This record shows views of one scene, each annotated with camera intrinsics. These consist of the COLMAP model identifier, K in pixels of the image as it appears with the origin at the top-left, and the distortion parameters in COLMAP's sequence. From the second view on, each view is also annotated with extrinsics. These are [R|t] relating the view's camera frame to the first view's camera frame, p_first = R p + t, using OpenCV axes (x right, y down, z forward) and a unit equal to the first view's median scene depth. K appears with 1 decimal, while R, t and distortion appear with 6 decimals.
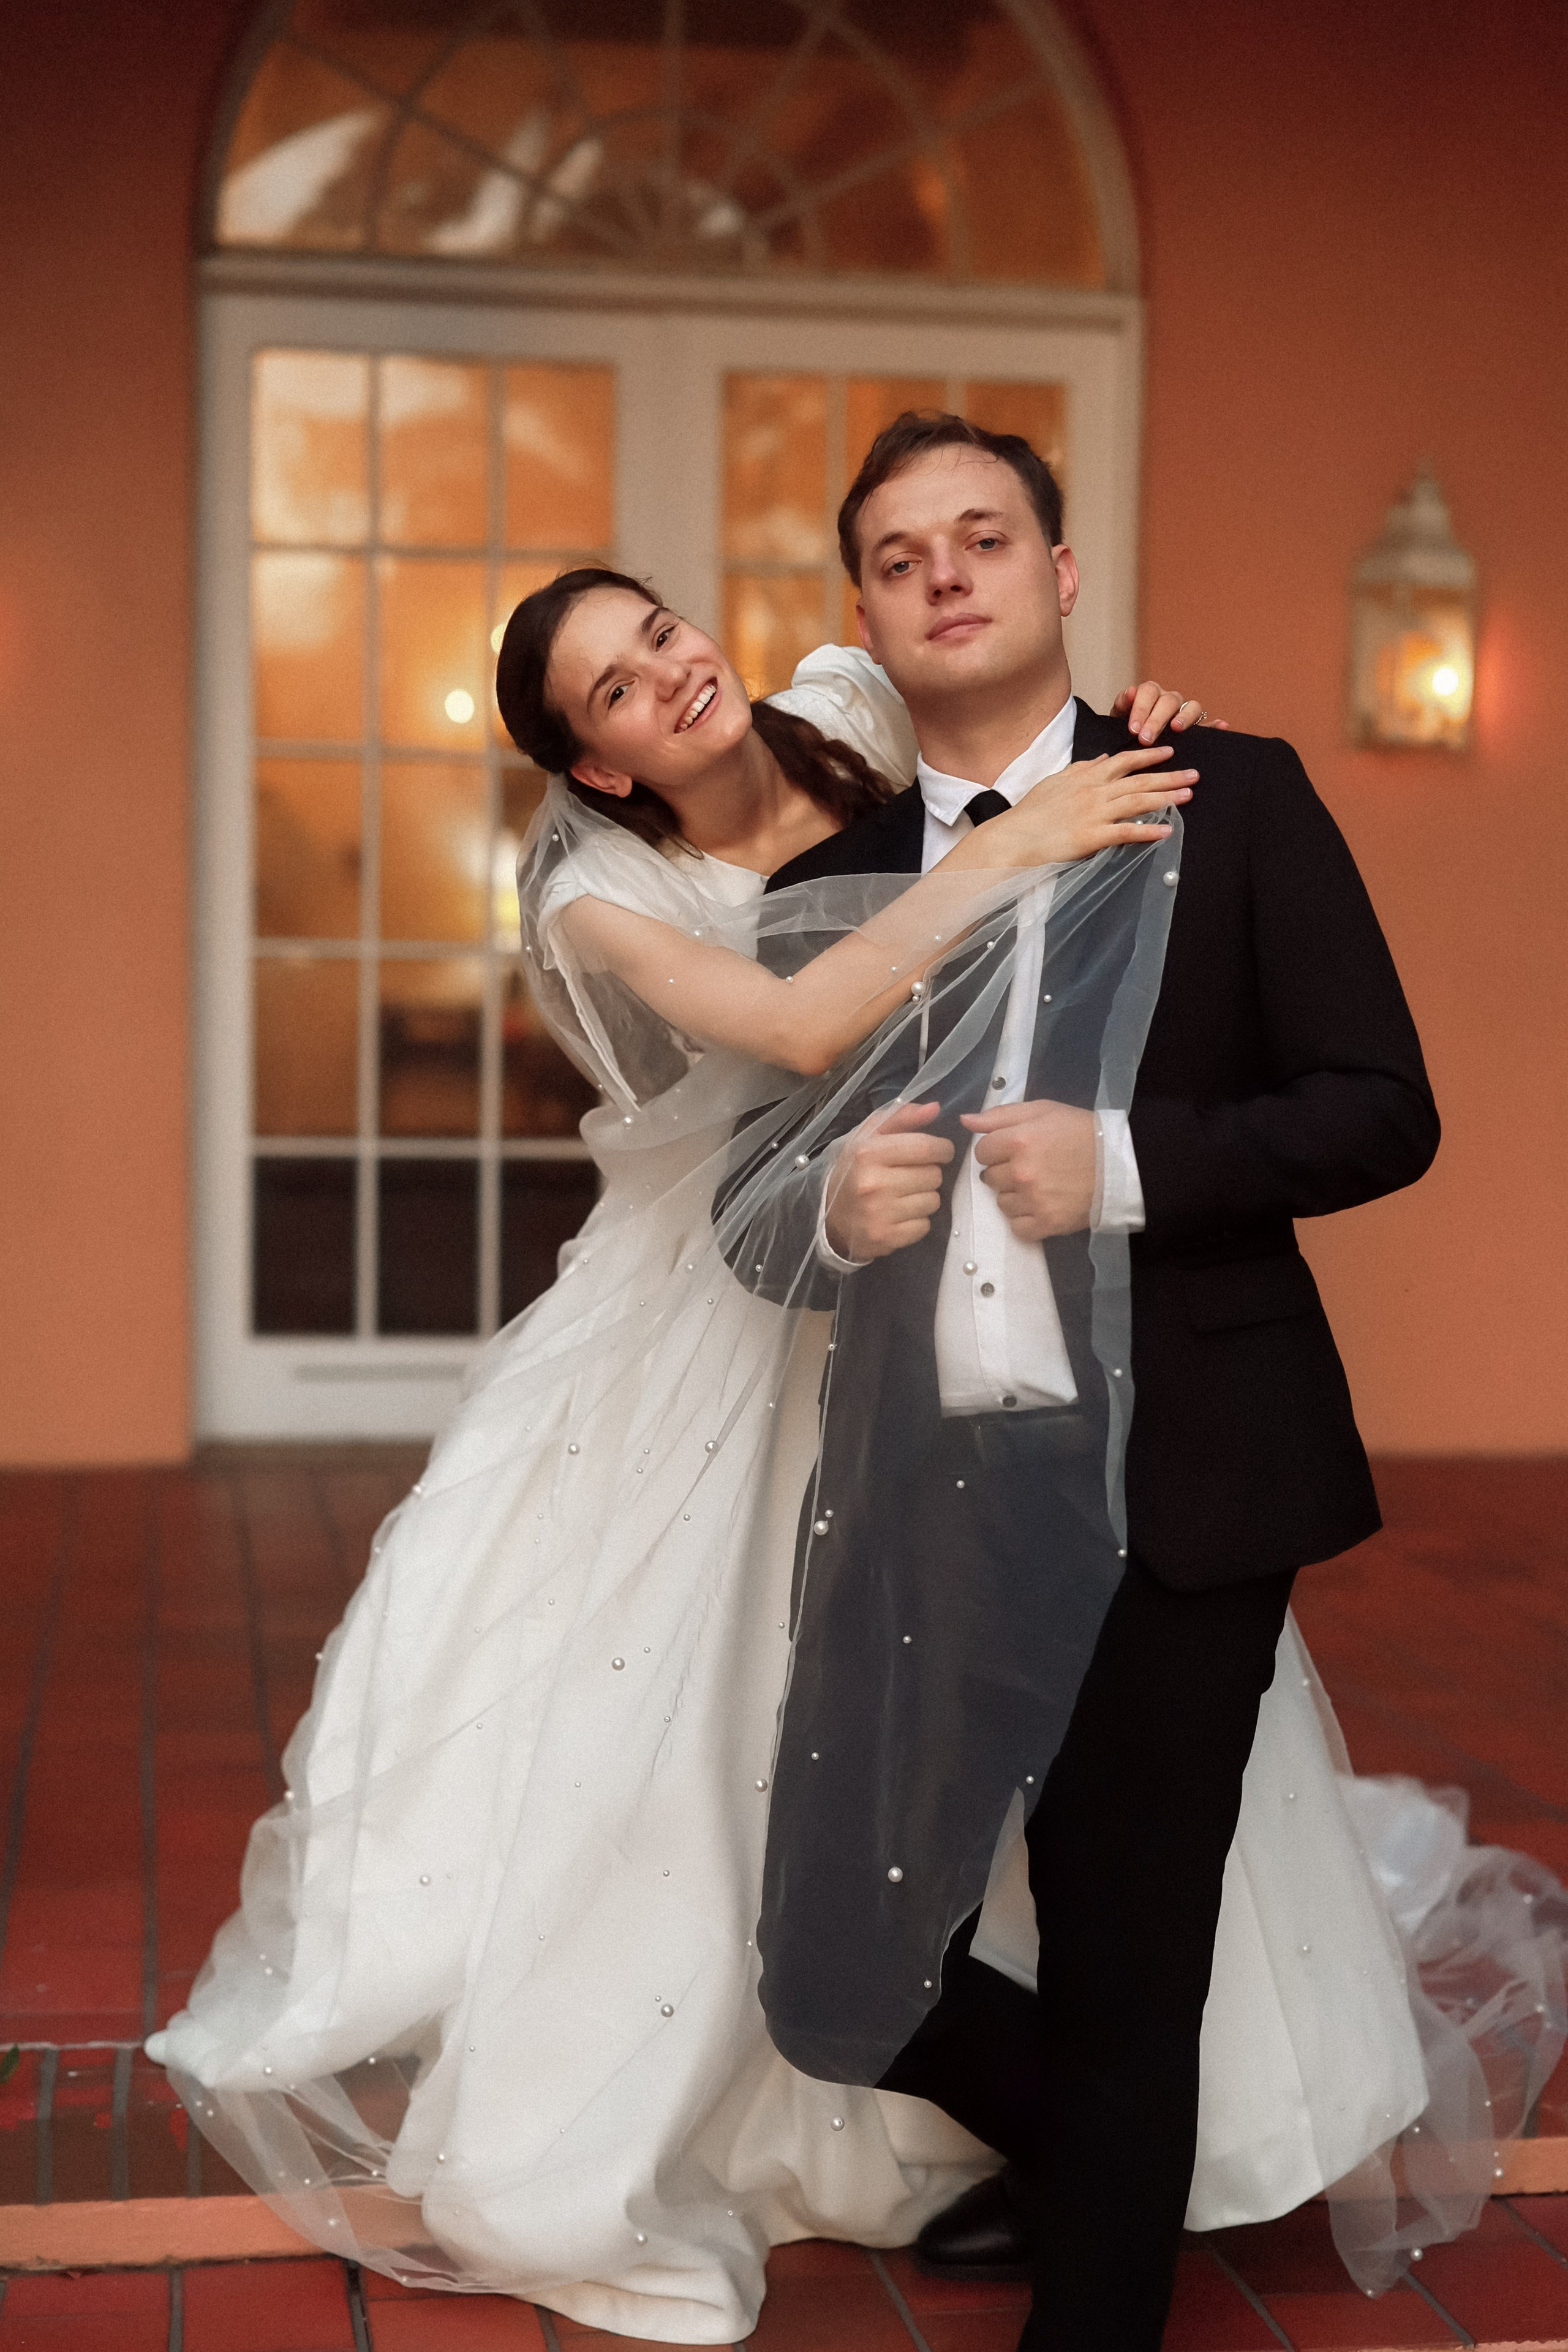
lens RADIAL K [[3526.4, 0, 784.8], [0, 3526.4, 1167.2], [0, 0, 1]] dist [-0.019379, 0.000000]
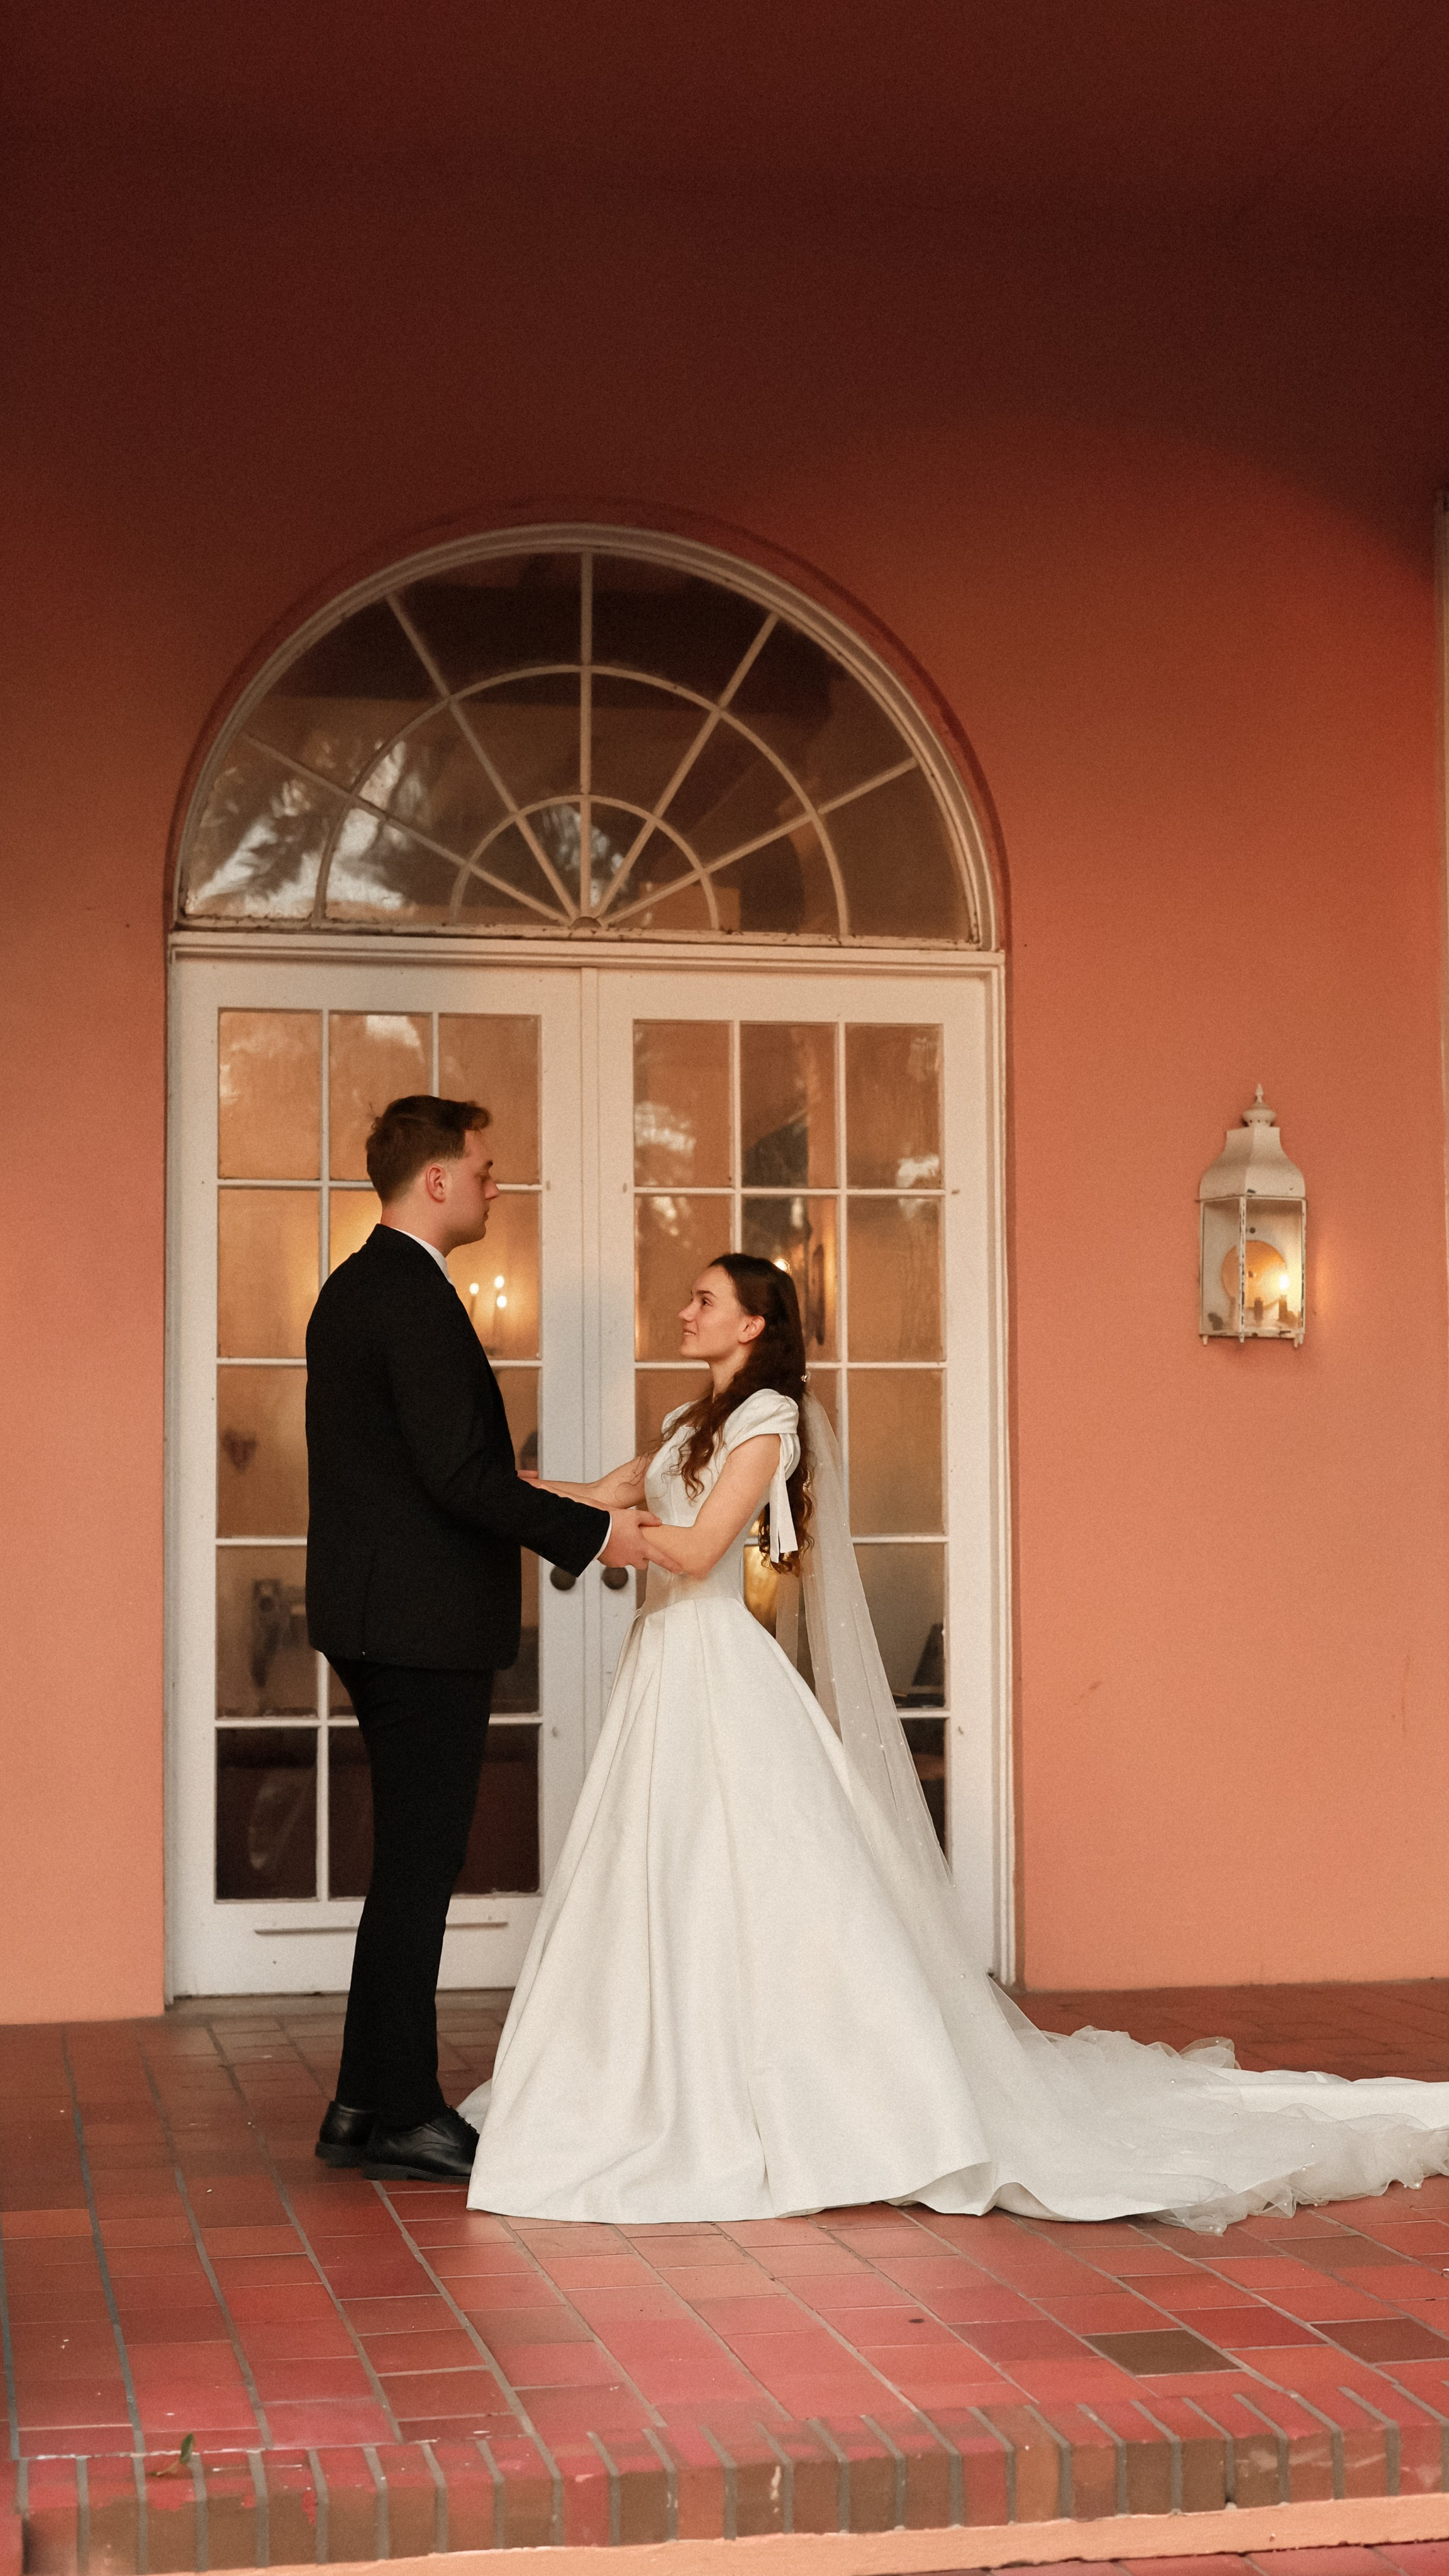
lens RADIAL K [[3881.4, 0, 726.4], [0, 3881.4, 1292.3], [0, 0, 1]] dist [0.018934, 0.000000]
pose [[0.999112, -0.014390, 0.039609, -0.038907], [0.018982, 0.992820, -0.118104, 0.006901], [-0.037625, 0.118751, 0.992211, -0.218999]]
